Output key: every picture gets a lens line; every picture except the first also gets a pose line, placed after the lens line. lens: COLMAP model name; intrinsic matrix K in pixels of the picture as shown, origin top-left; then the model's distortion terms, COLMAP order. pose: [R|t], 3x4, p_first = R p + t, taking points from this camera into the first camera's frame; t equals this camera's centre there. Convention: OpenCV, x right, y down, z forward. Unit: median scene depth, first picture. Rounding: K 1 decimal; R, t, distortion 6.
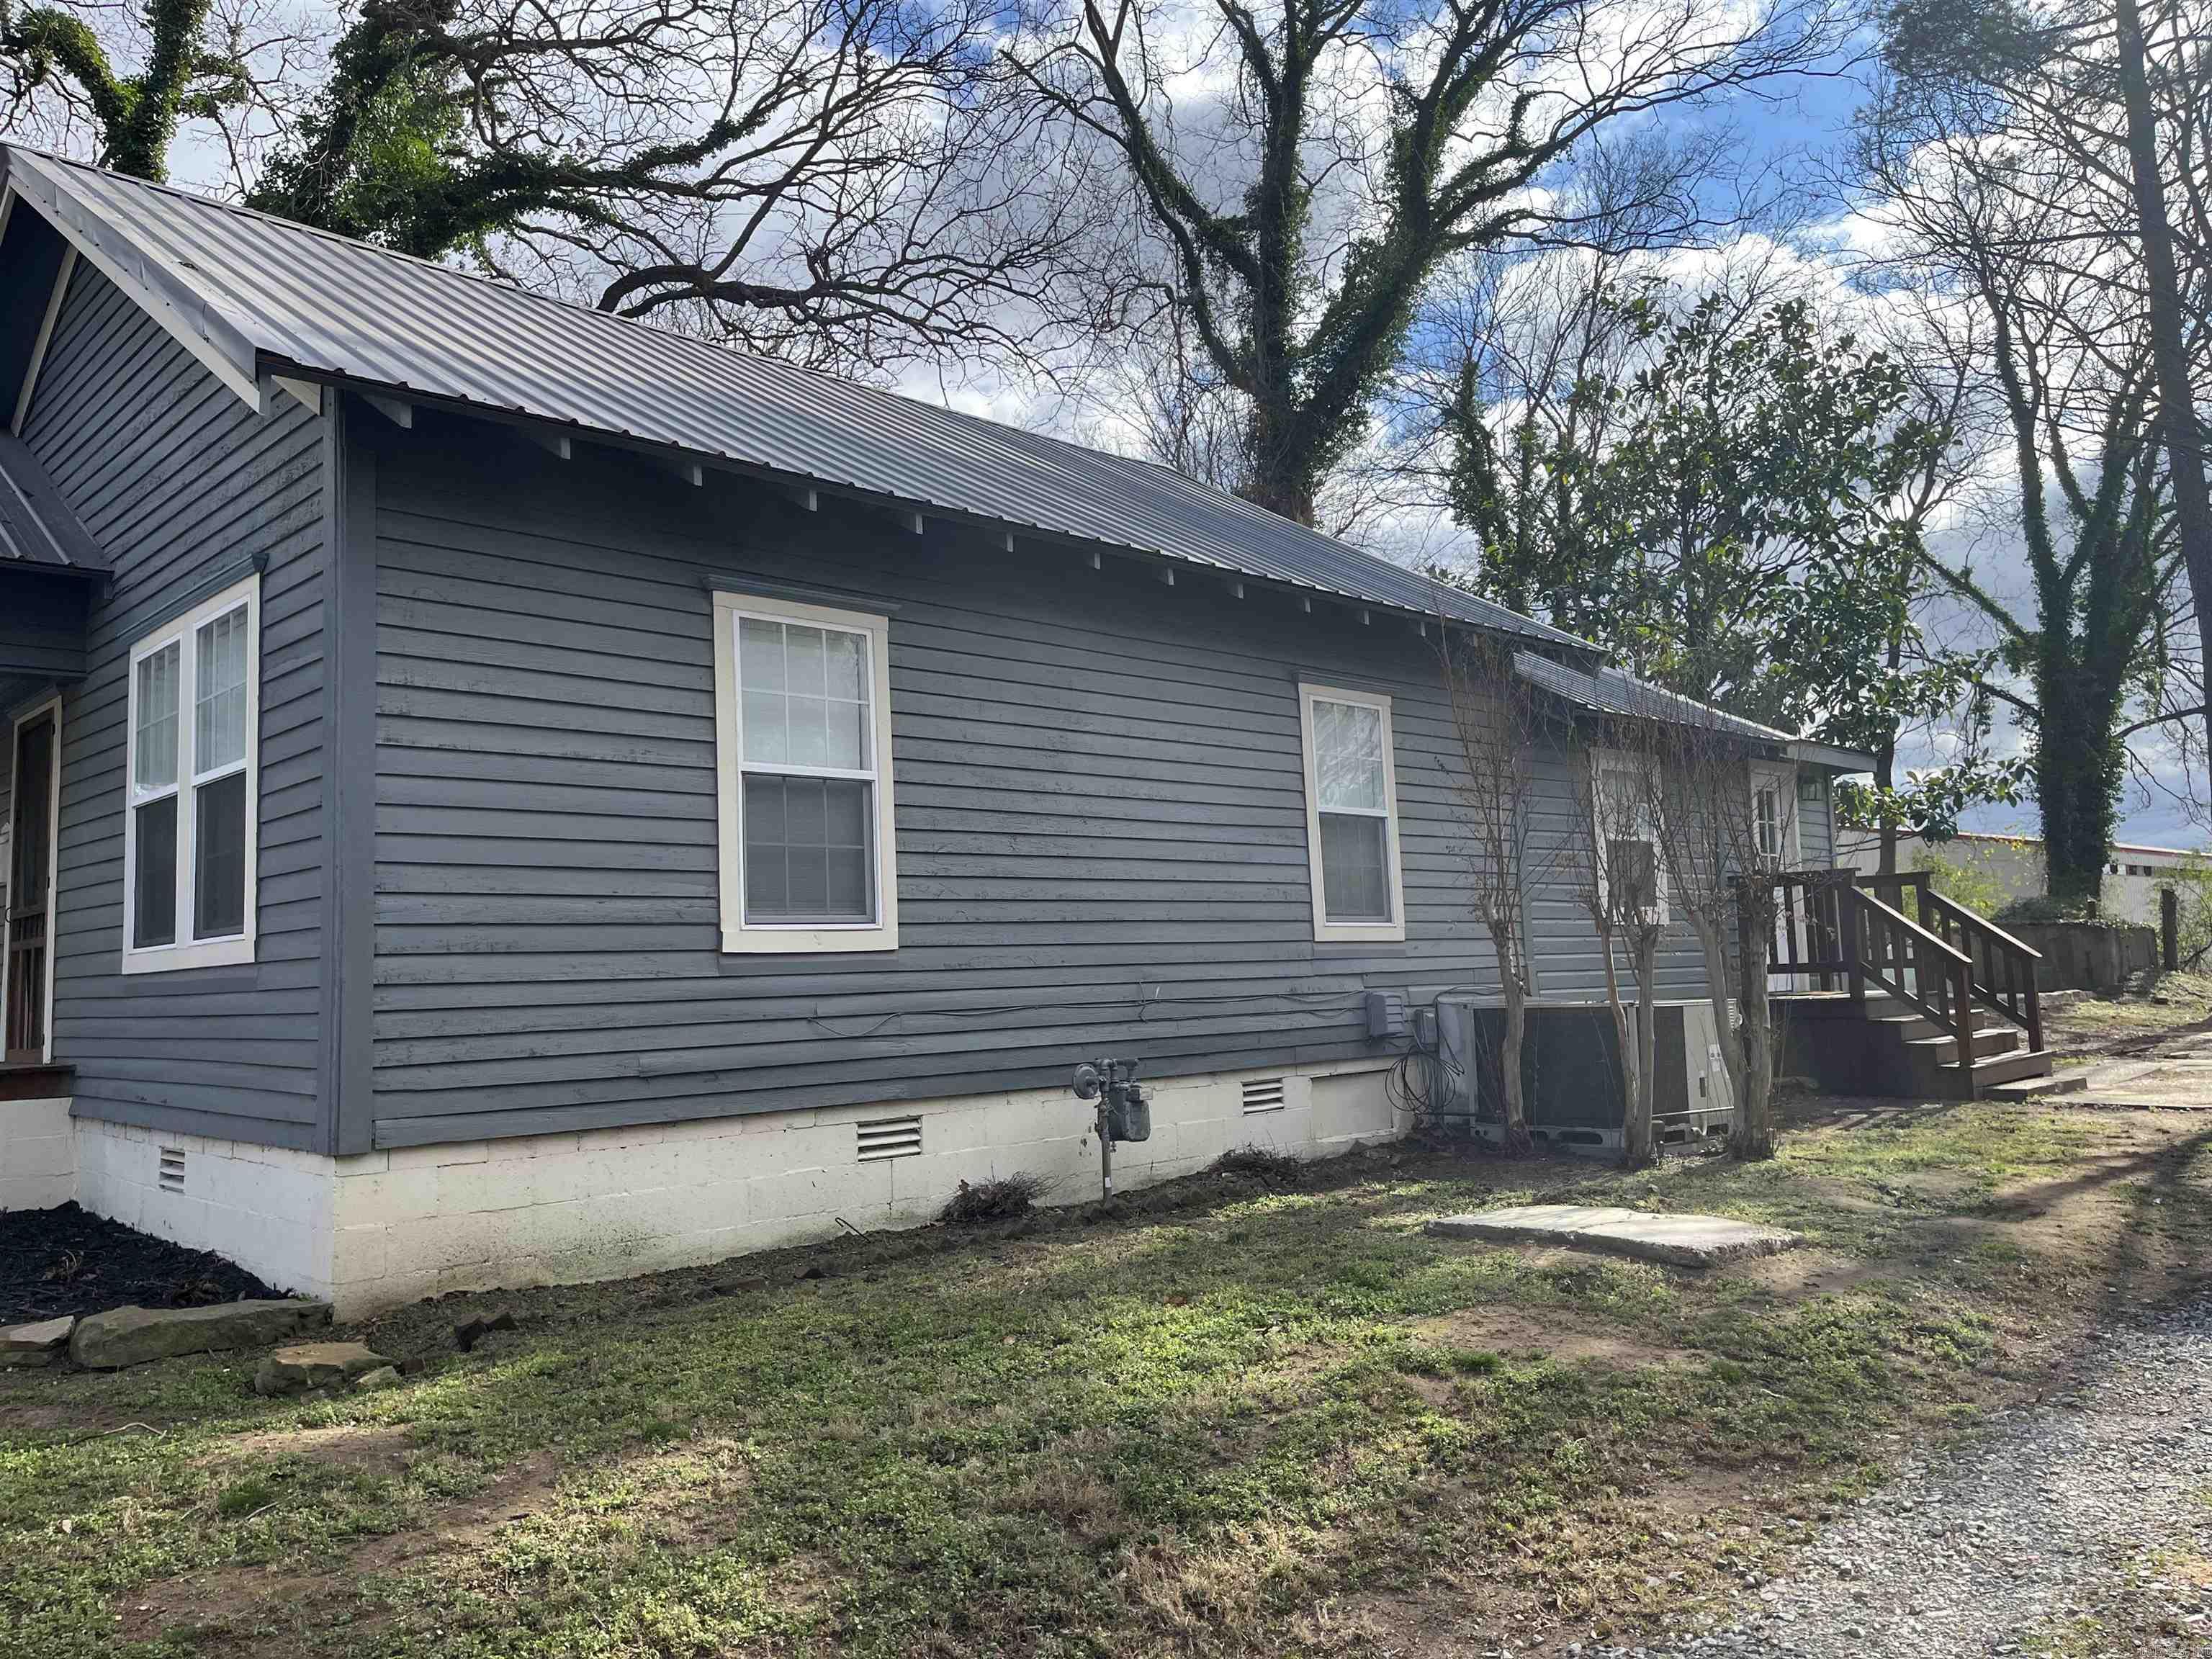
lens RADIAL K [[1671.5, 0, 1091.2], [0, 1671.5, 800.8], [0, 0, 1]] dist [0.063688, -0.090801]
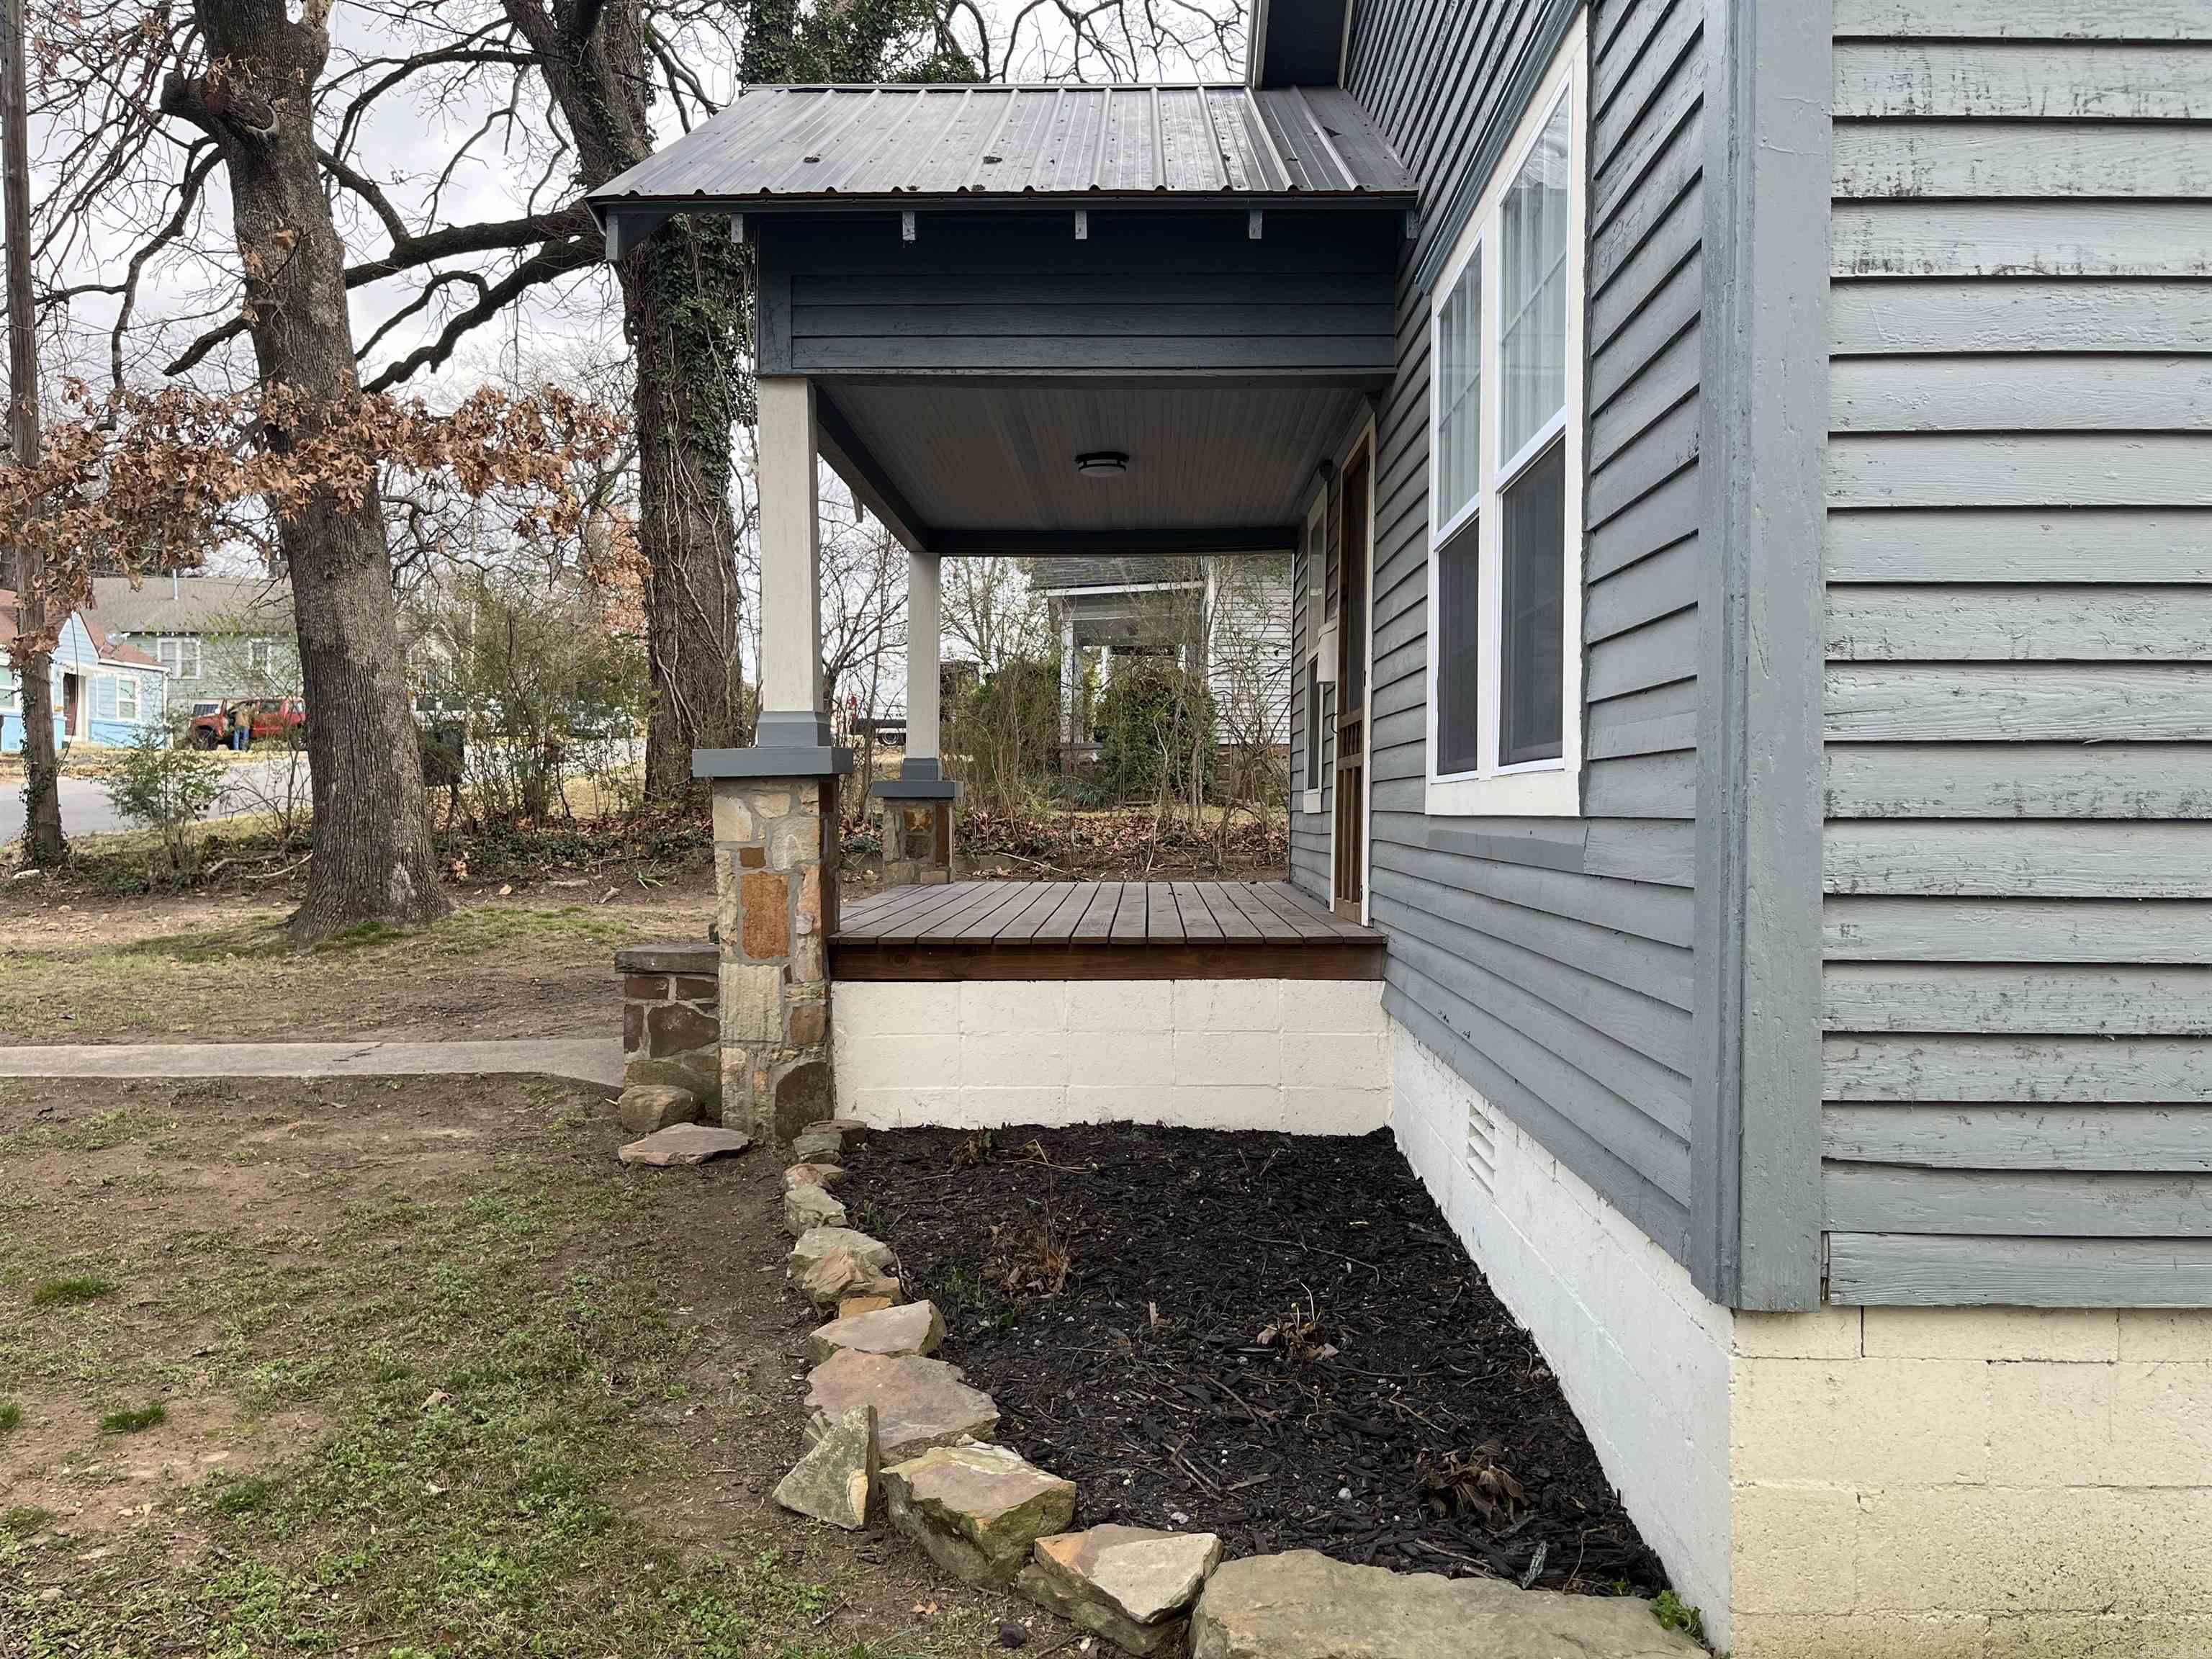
lens RADIAL K [[1671.5, 0, 1102.6], [0, 1671.5, 829.5], [0, 0, 1]] dist [0.063688, -0.090801]
pose [[0.699047, 0.047677, -0.713484, -0.228207], [0.043146, 0.993145, 0.108638, 0.037778], [0.713773, -0.106727, 0.692198, 0.528500]]
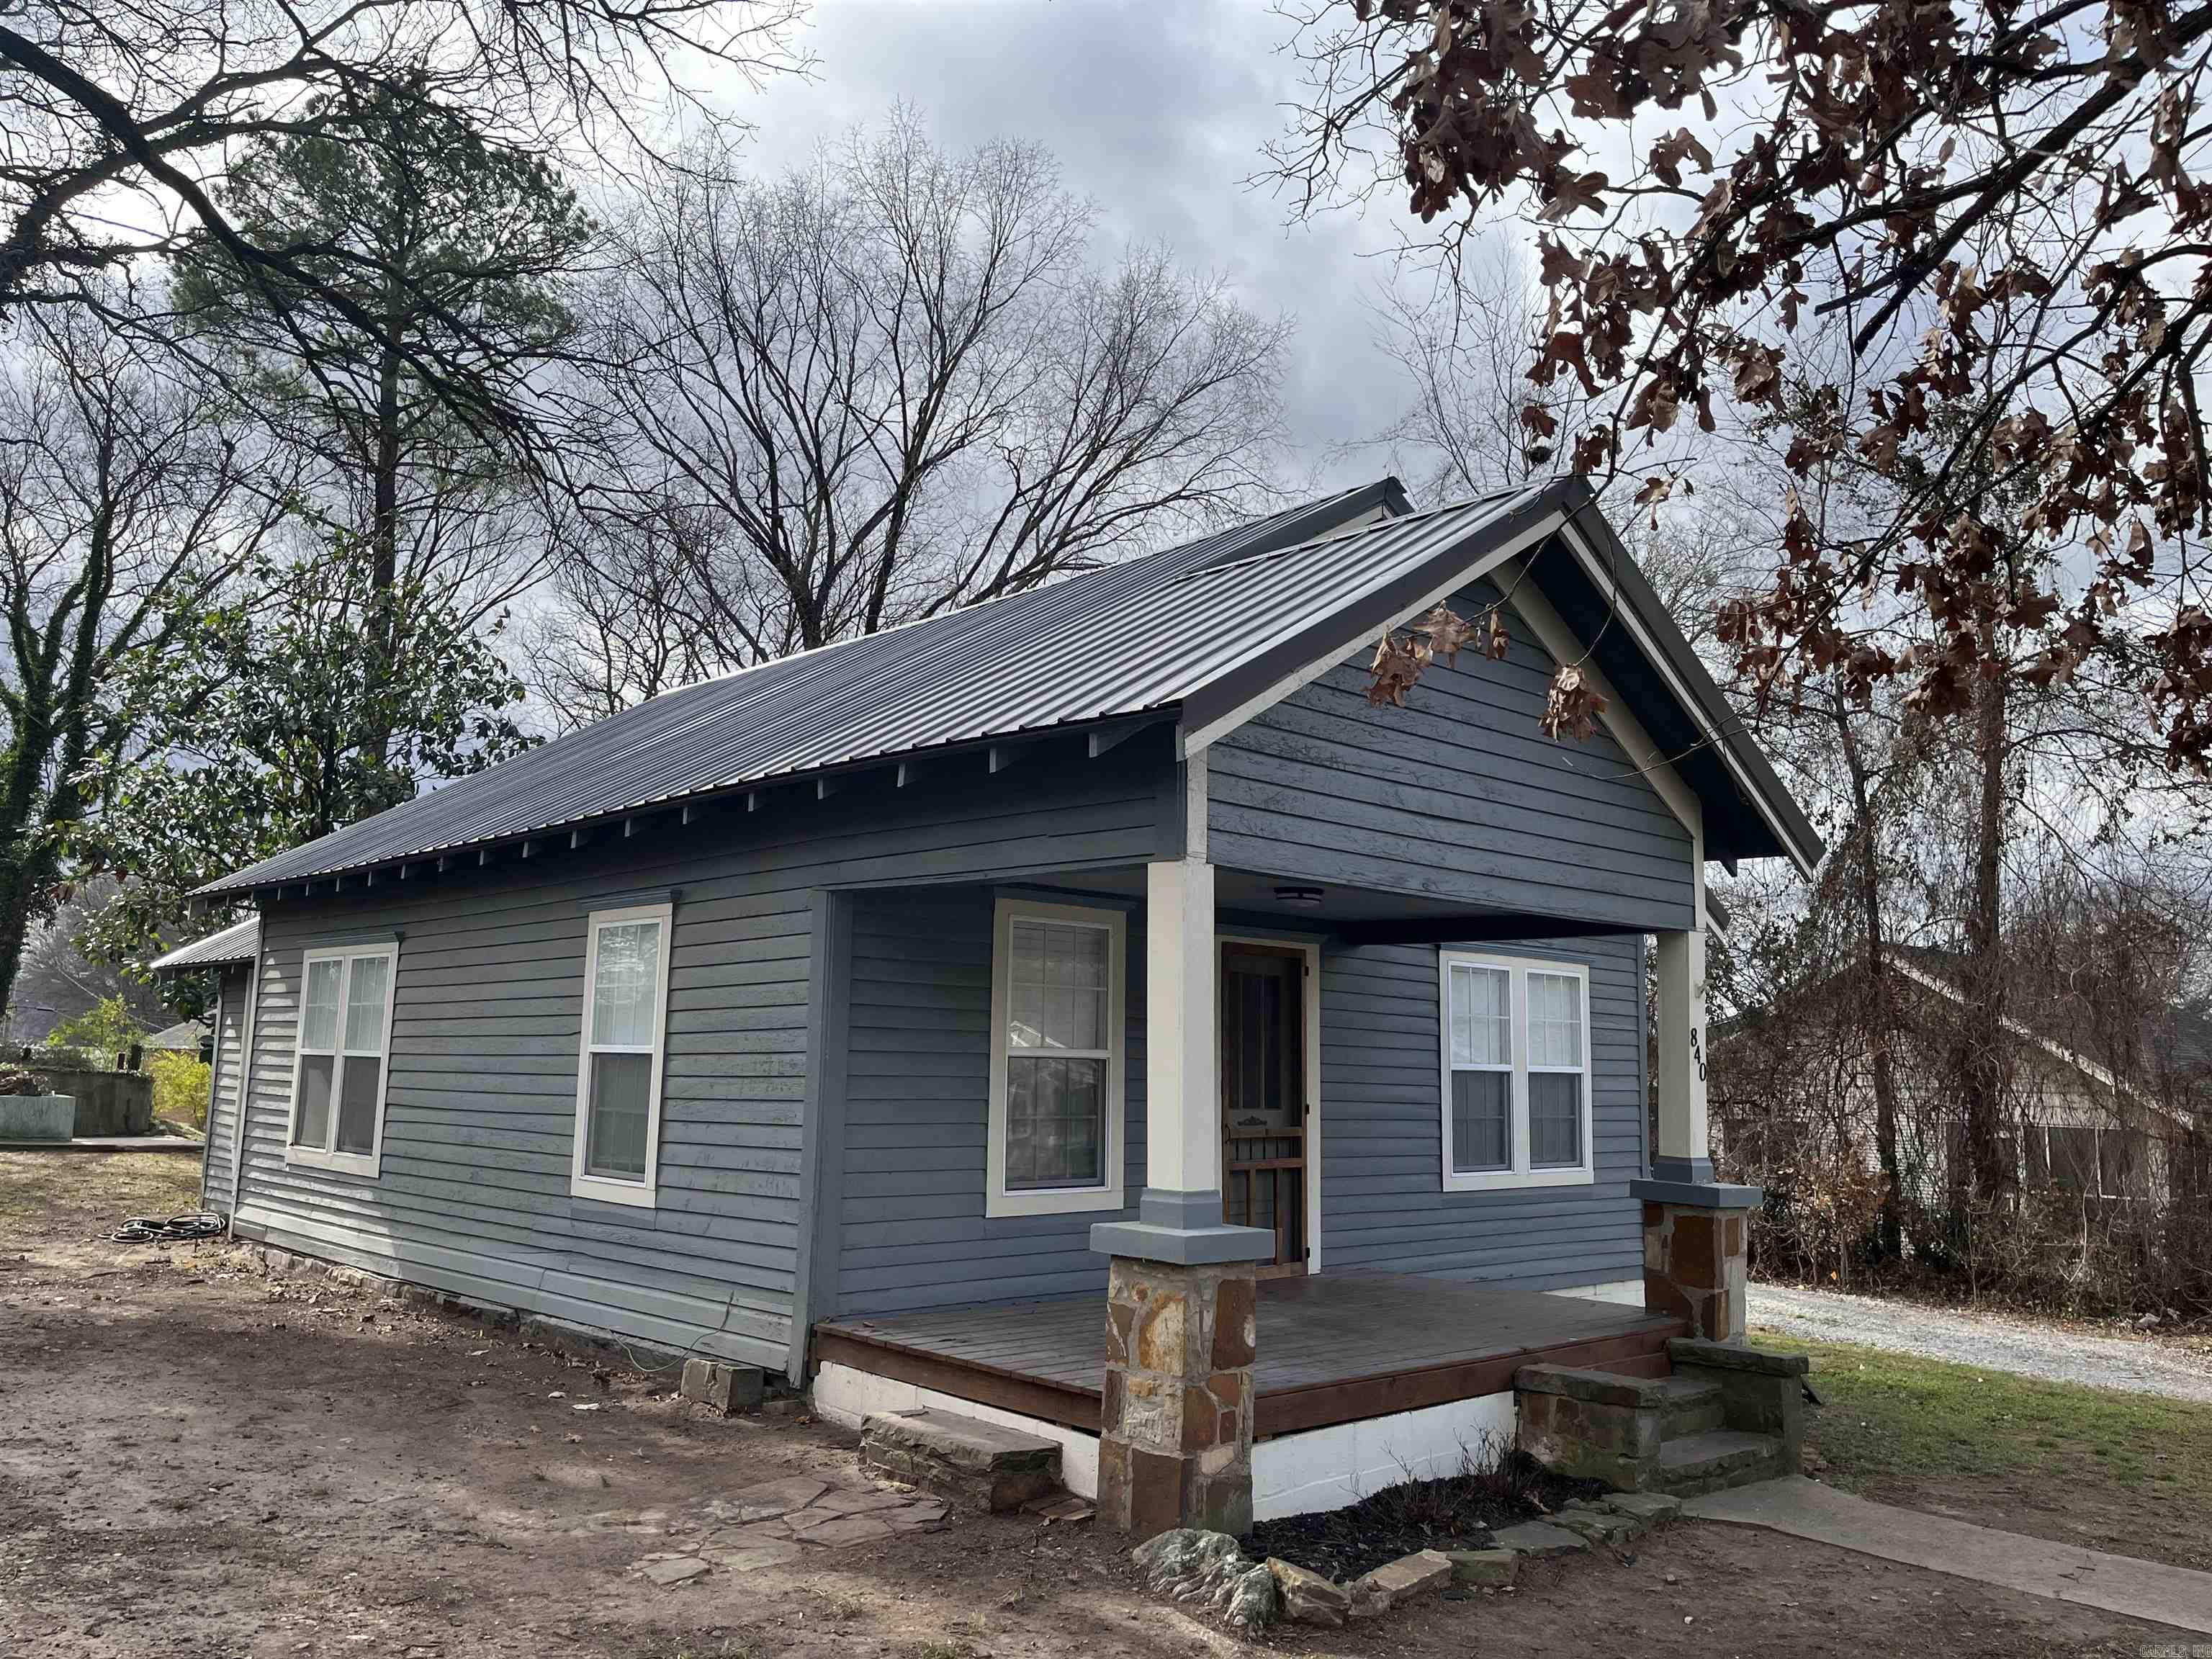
lens RADIAL K [[1671.5, 0, 1097.0], [0, 1671.5, 839.5], [0, 0, 1]] dist [0.063688, -0.090801]
pose [[0.016983, 0.172477, 0.984867, -2.200786], [-0.121906, 0.978018, -0.169175, 0.098755], [-0.992396, -0.117188, 0.037636, 1.413442]]
